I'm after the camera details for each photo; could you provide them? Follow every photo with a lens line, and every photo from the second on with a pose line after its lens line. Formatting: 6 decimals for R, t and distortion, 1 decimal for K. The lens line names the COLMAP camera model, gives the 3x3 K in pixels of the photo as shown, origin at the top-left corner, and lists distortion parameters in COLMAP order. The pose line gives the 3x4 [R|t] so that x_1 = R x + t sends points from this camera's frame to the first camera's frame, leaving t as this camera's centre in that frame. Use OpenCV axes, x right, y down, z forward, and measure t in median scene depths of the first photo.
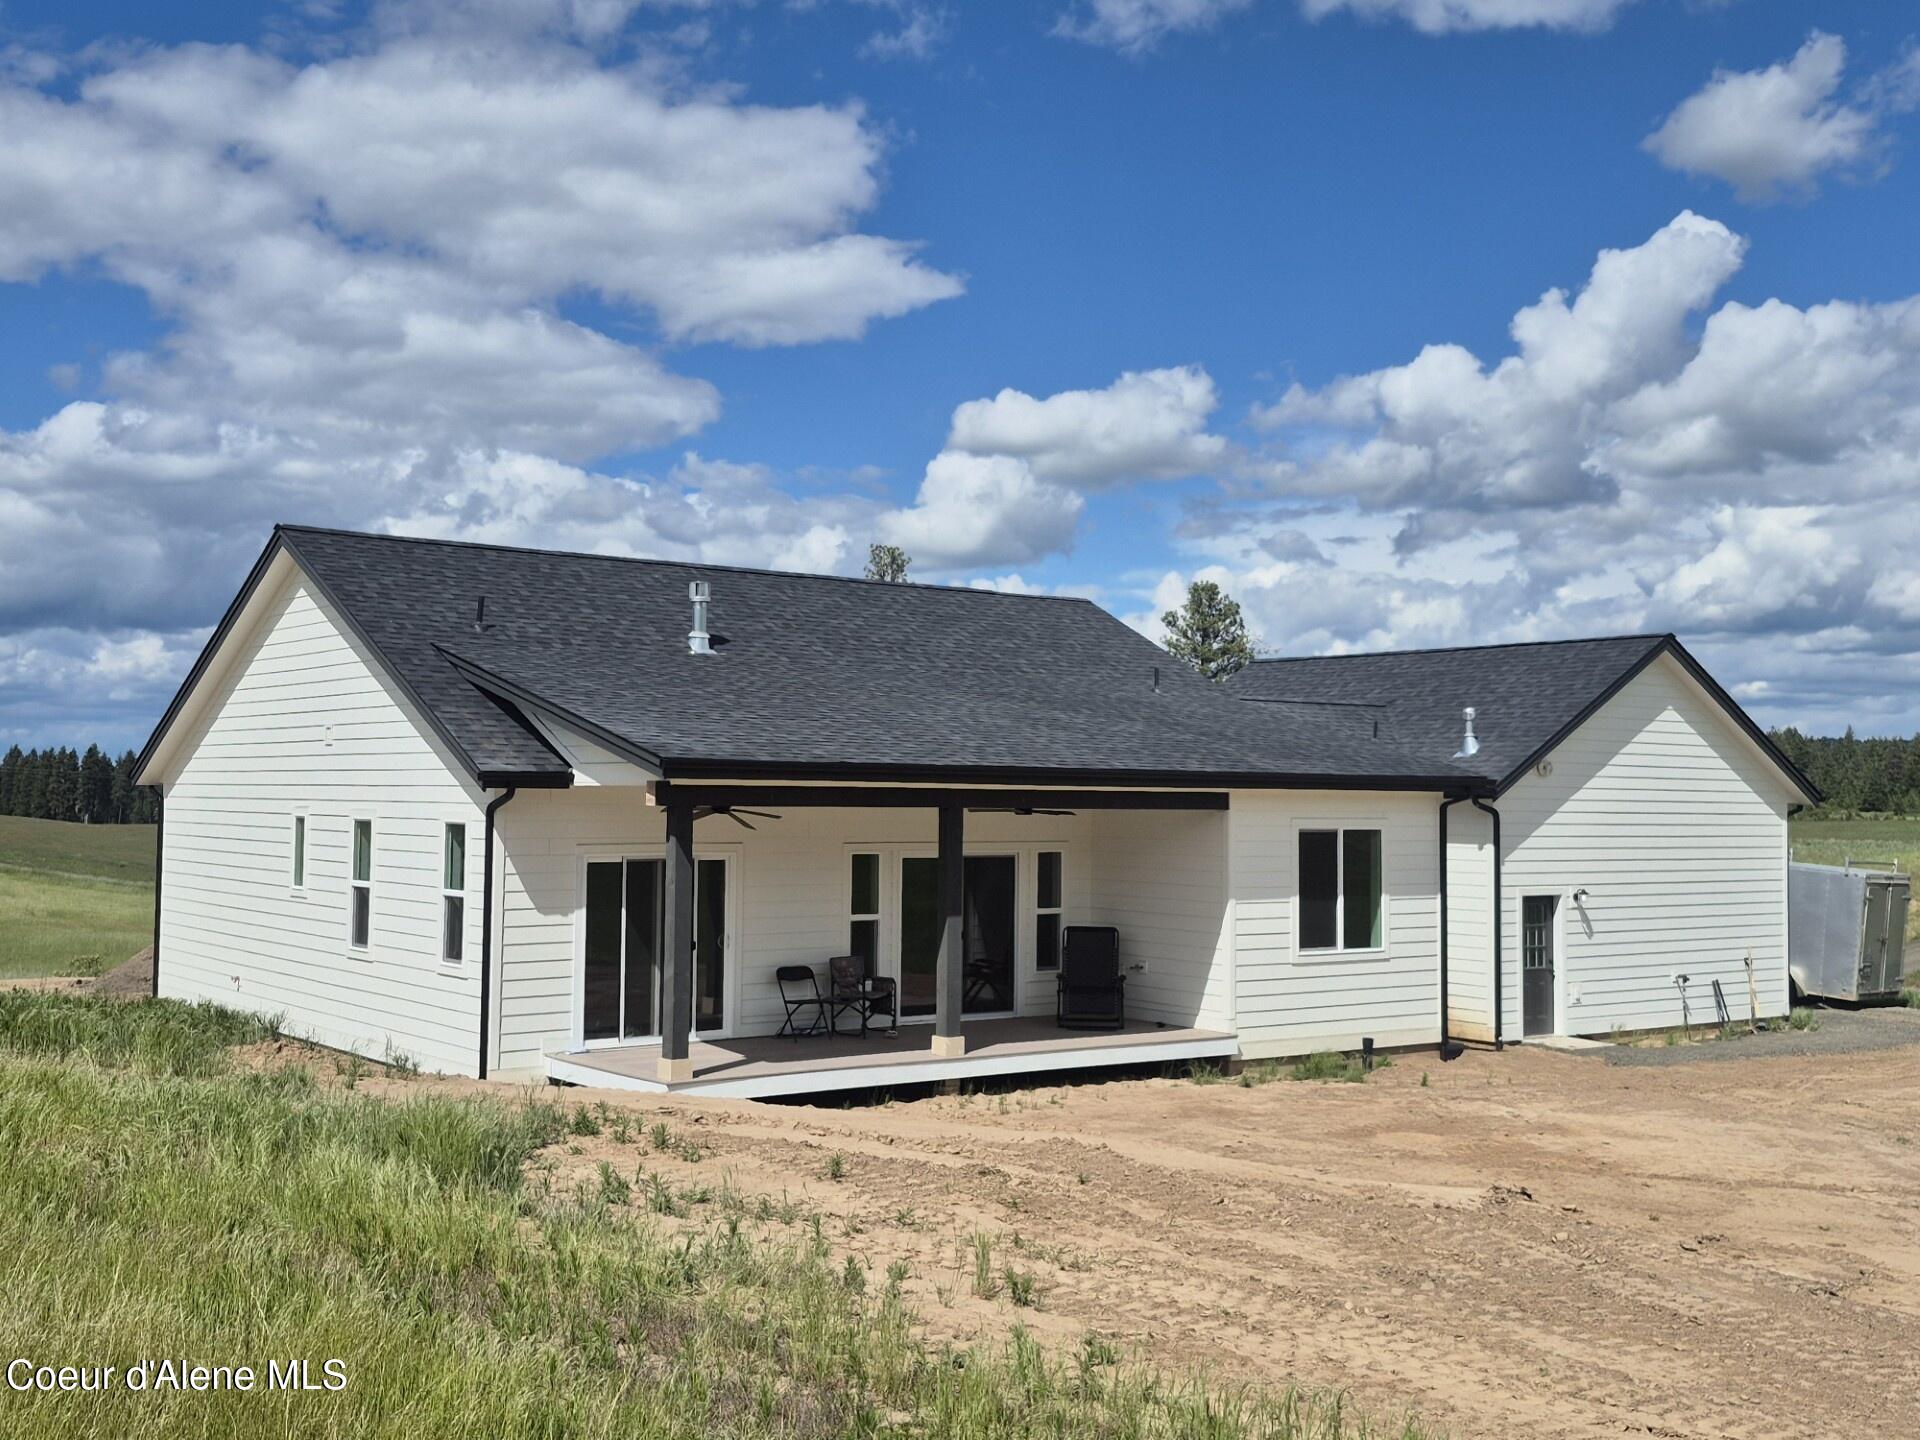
lens RADIAL K [[2018.0, 0, 978.4], [0, 2018.0, 712.6], [0, 0, 1]] dist [0.213907, -0.376117]
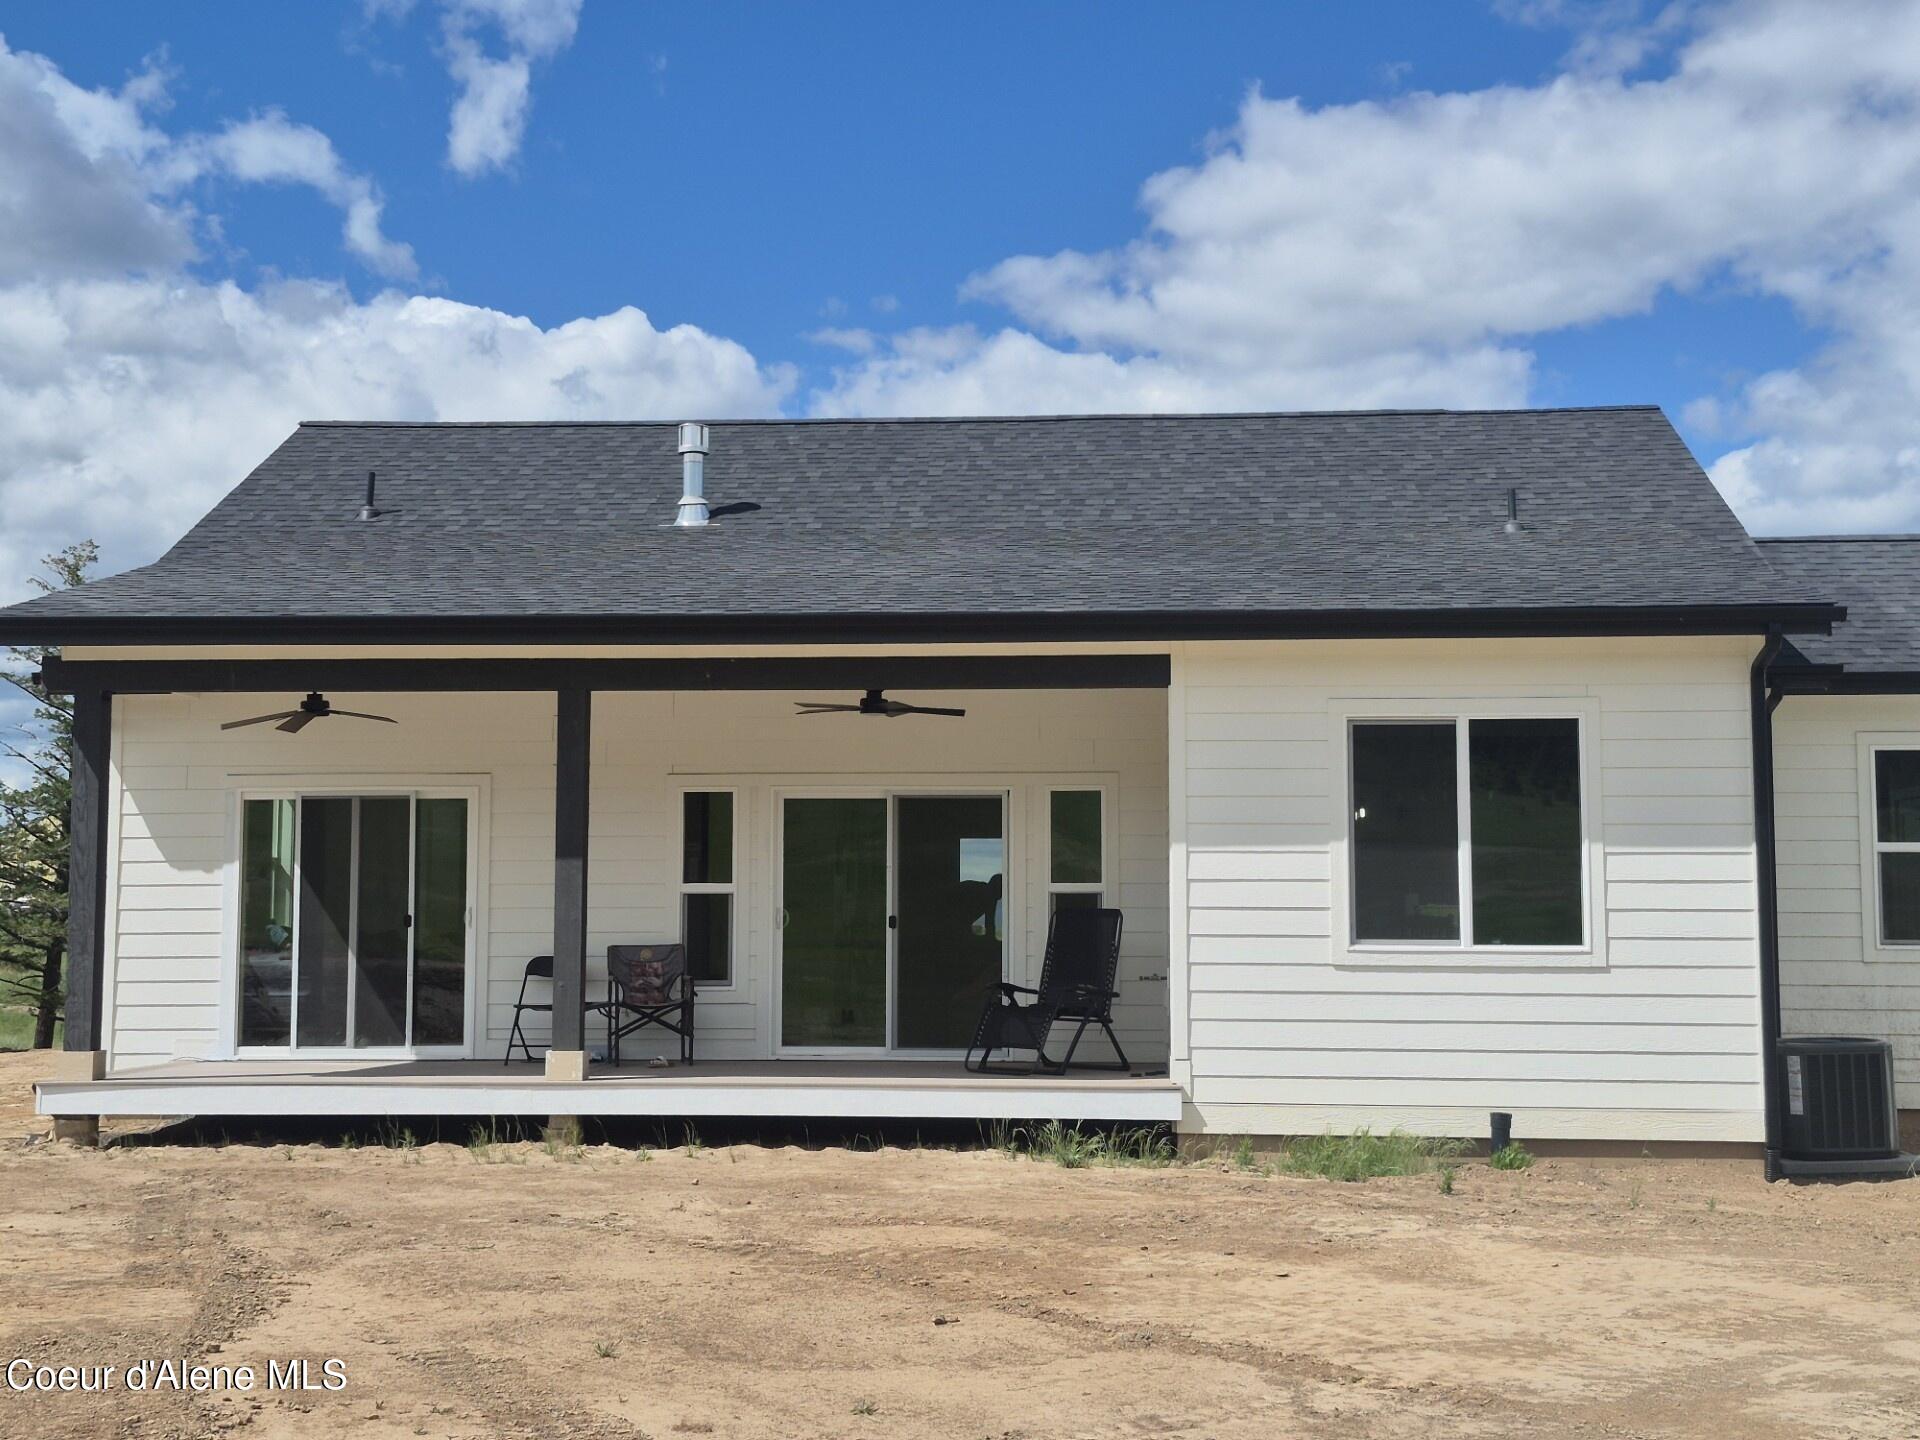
lens RADIAL K [[2603.5, 0, 960.0], [0, 2603.5, 720.0], [0, 0, 1]] dist [0.241973, -0.575208]
pose [[0.748871, -0.062056, -0.659804, 0.549233], [0.034610, 0.997910, -0.054573, 0.093817], [0.661812, 0.018032, 0.749453, 0.415381]]
